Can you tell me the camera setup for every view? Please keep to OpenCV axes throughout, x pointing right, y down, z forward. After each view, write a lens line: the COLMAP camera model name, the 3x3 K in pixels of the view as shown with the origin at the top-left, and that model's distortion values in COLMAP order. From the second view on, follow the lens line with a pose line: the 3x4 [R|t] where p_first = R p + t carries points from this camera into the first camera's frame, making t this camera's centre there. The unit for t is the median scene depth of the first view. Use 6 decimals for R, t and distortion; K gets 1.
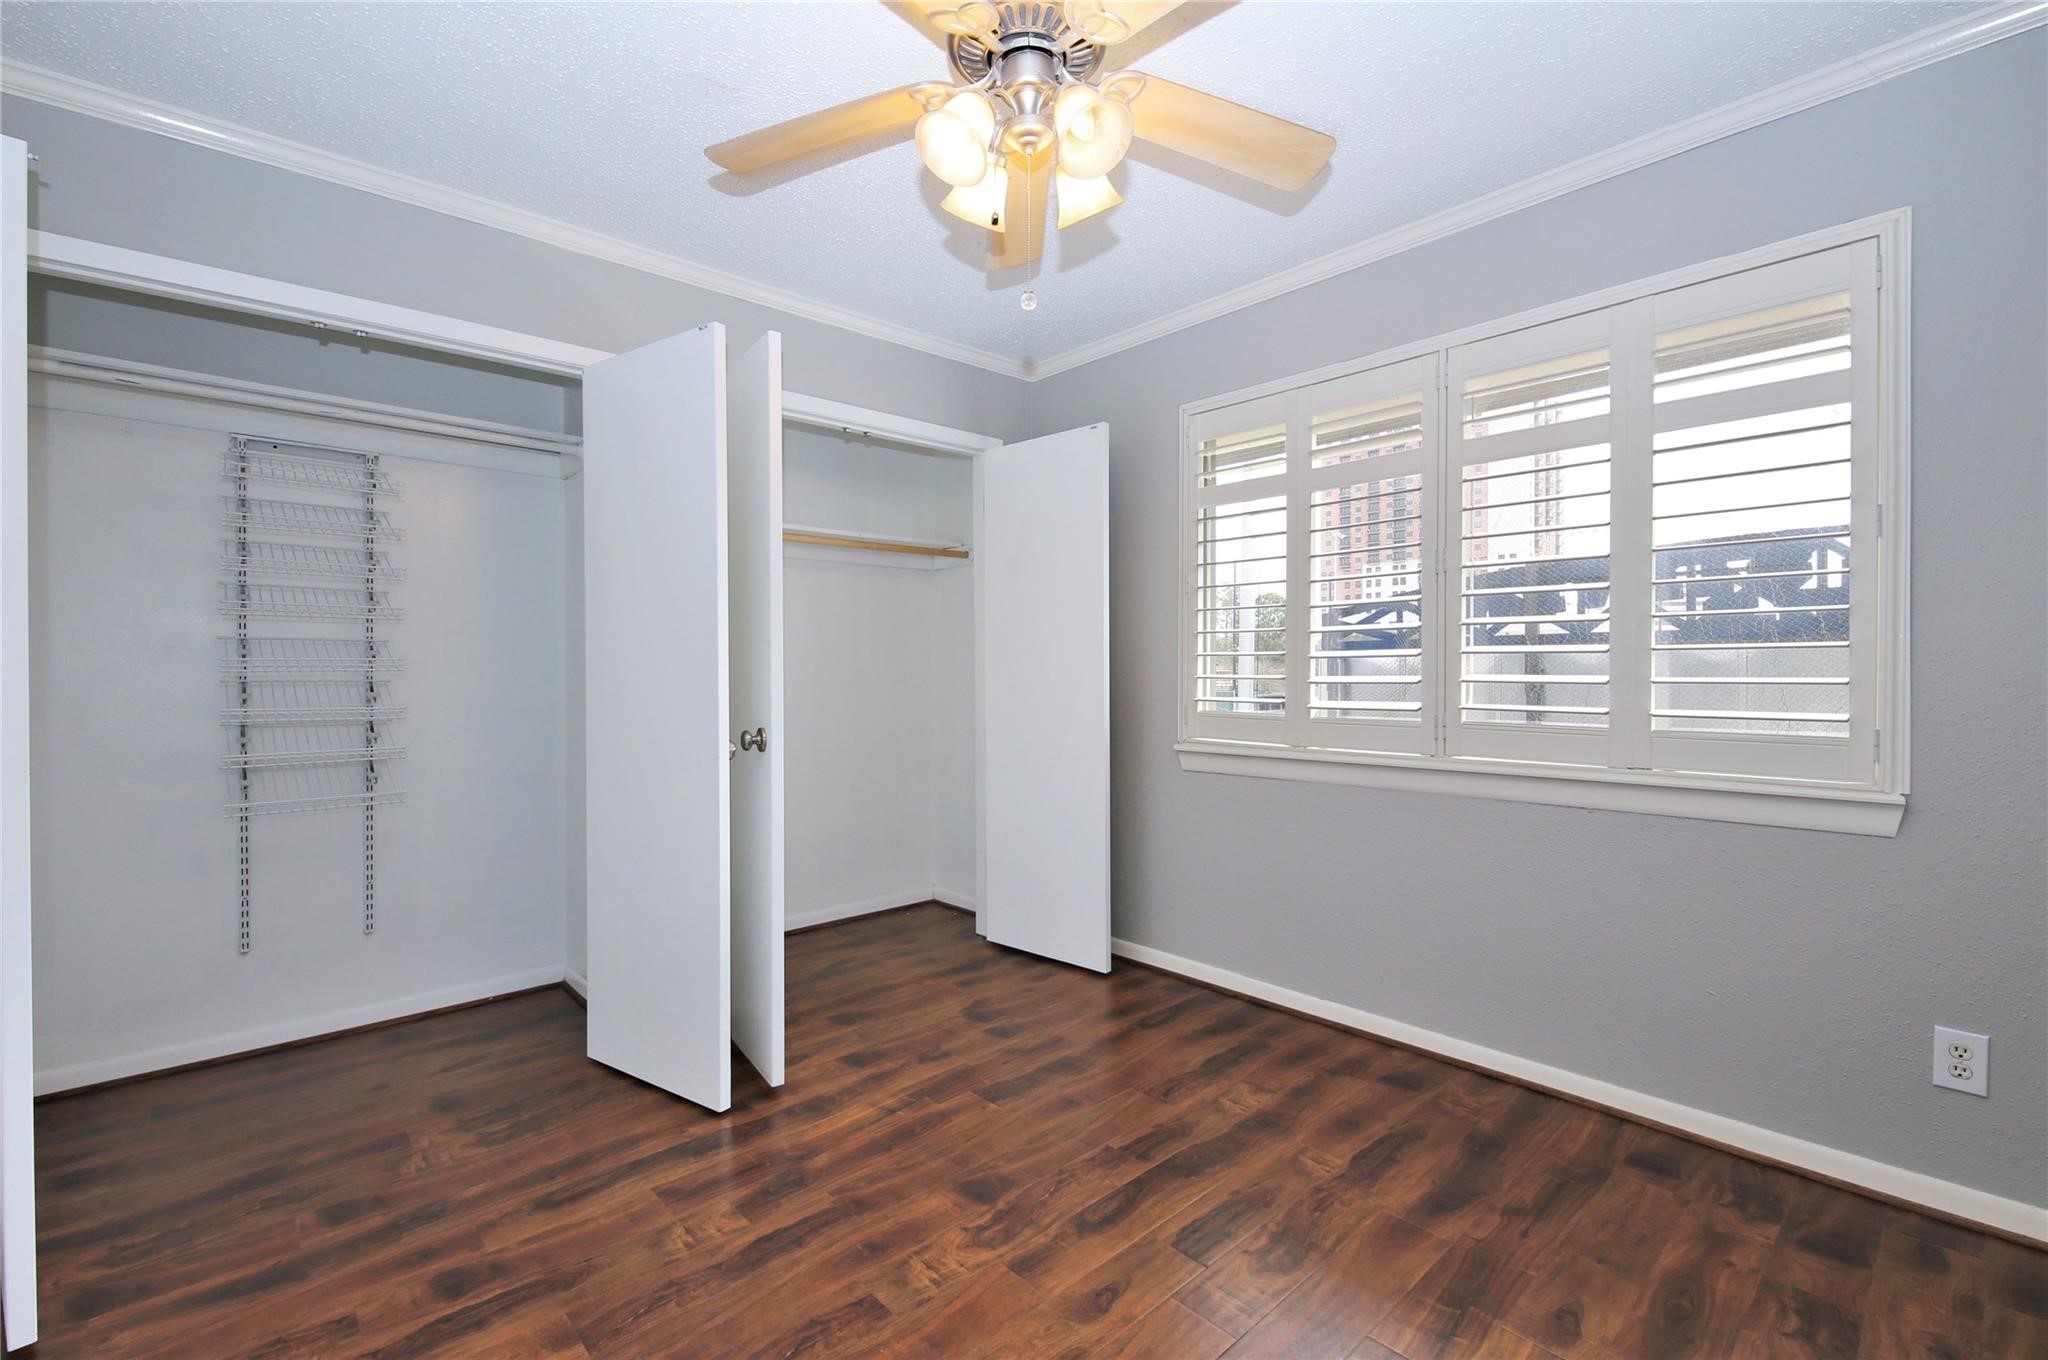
lens RADIAL K [[883.8, 0, 1031.6], [0, 883.8, 685.1], [0, 0, 1]] dist [-0.008558, -0.000922]
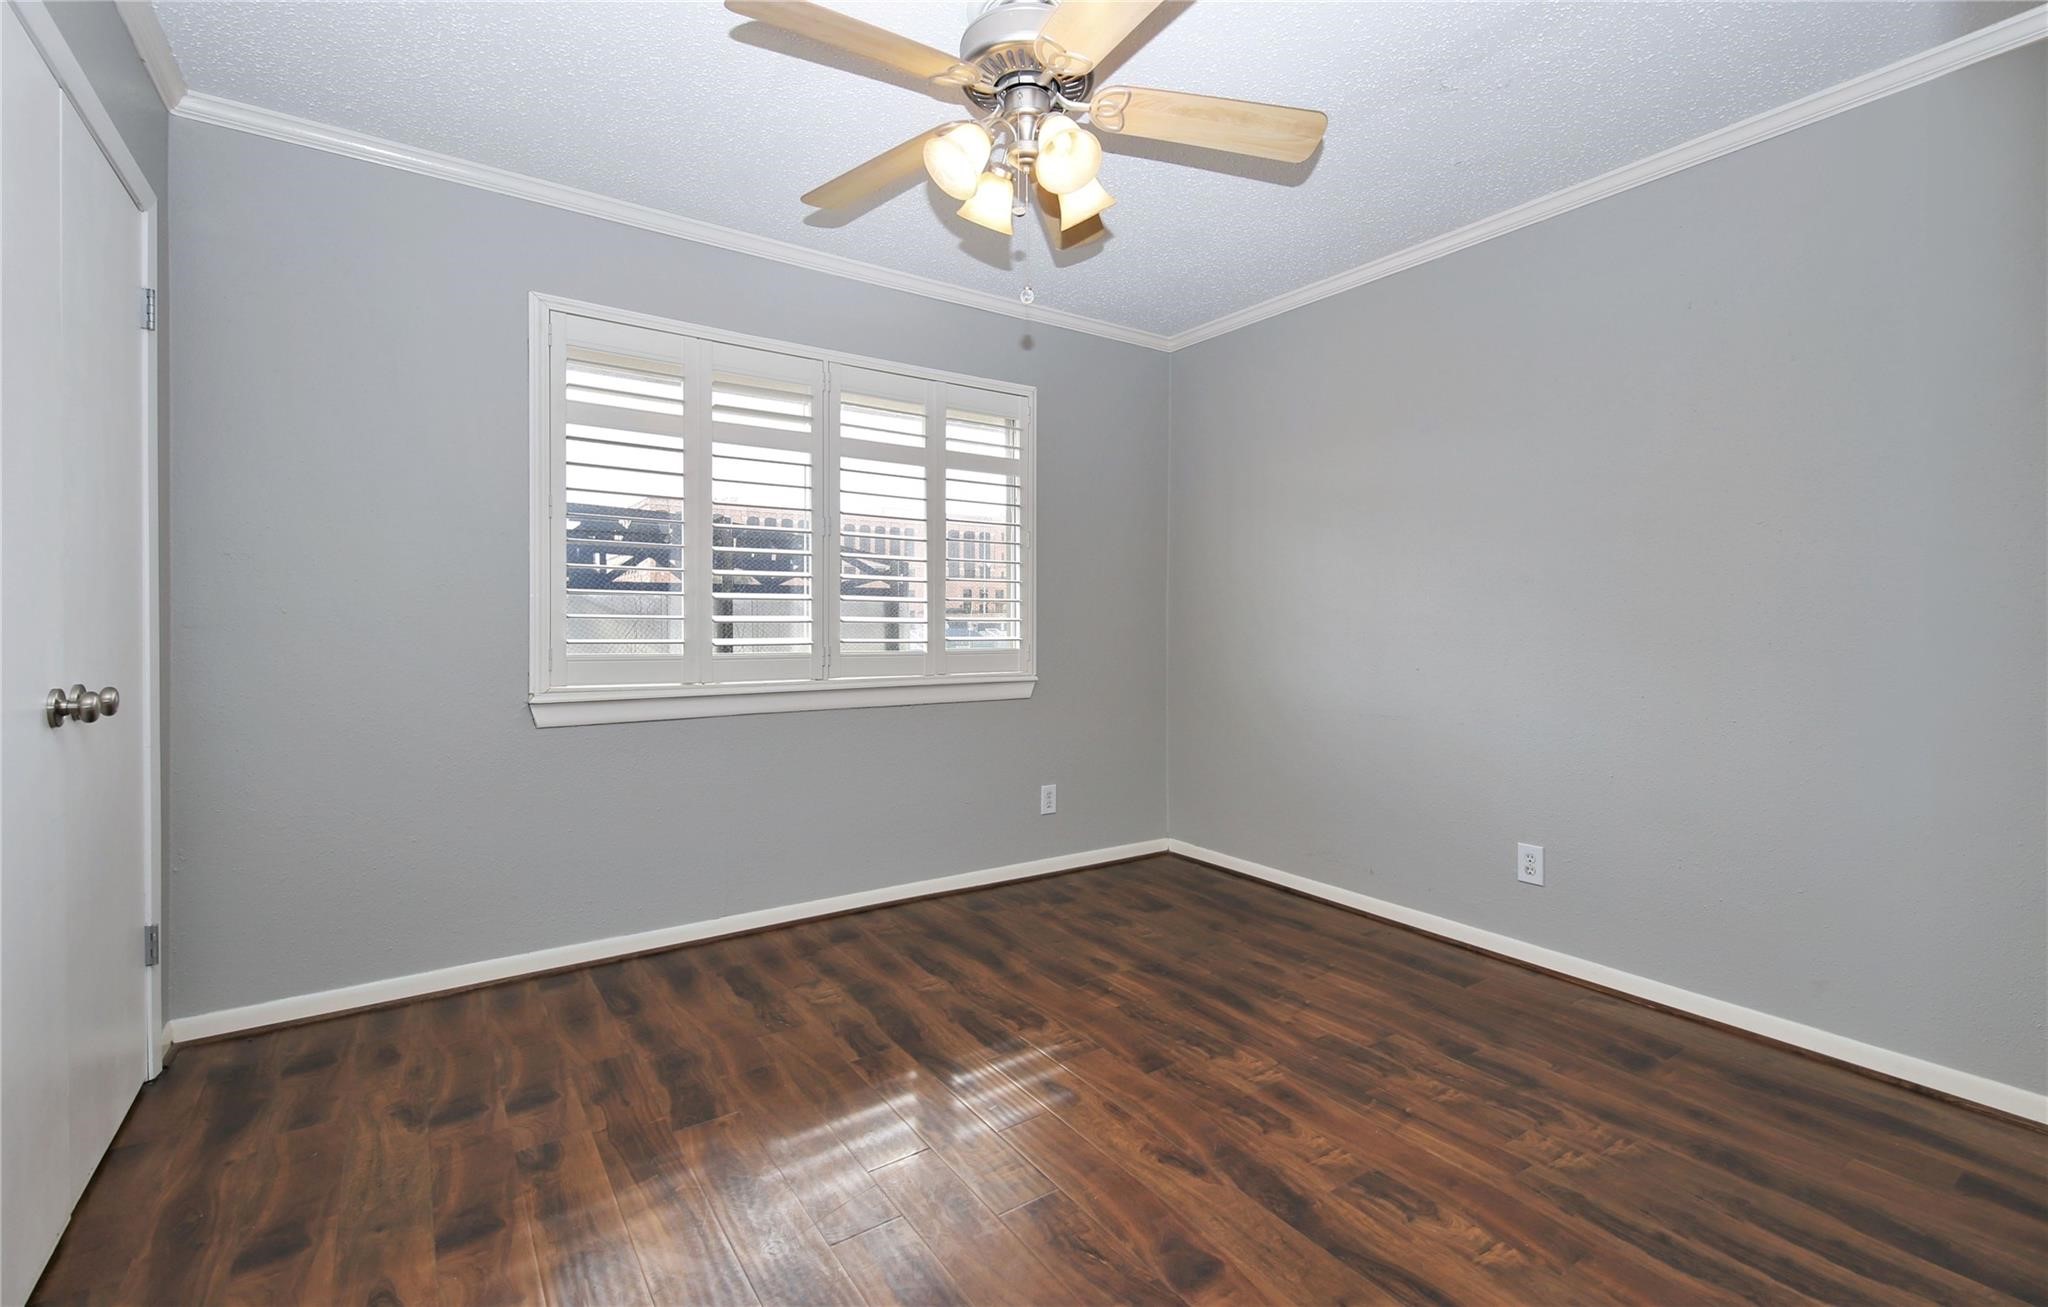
lens RADIAL K [[916.8, 0, 1034.8], [0, 916.8, 633.8], [0, 0, 1]] dist [-0.003494, -0.000736]
pose [[0.118157, -0.016533, 0.992857, -0.855803], [0.005672, 0.999856, 0.015974, -0.006098], [-0.992979, 0.003744, 0.118233, 0.573544]]
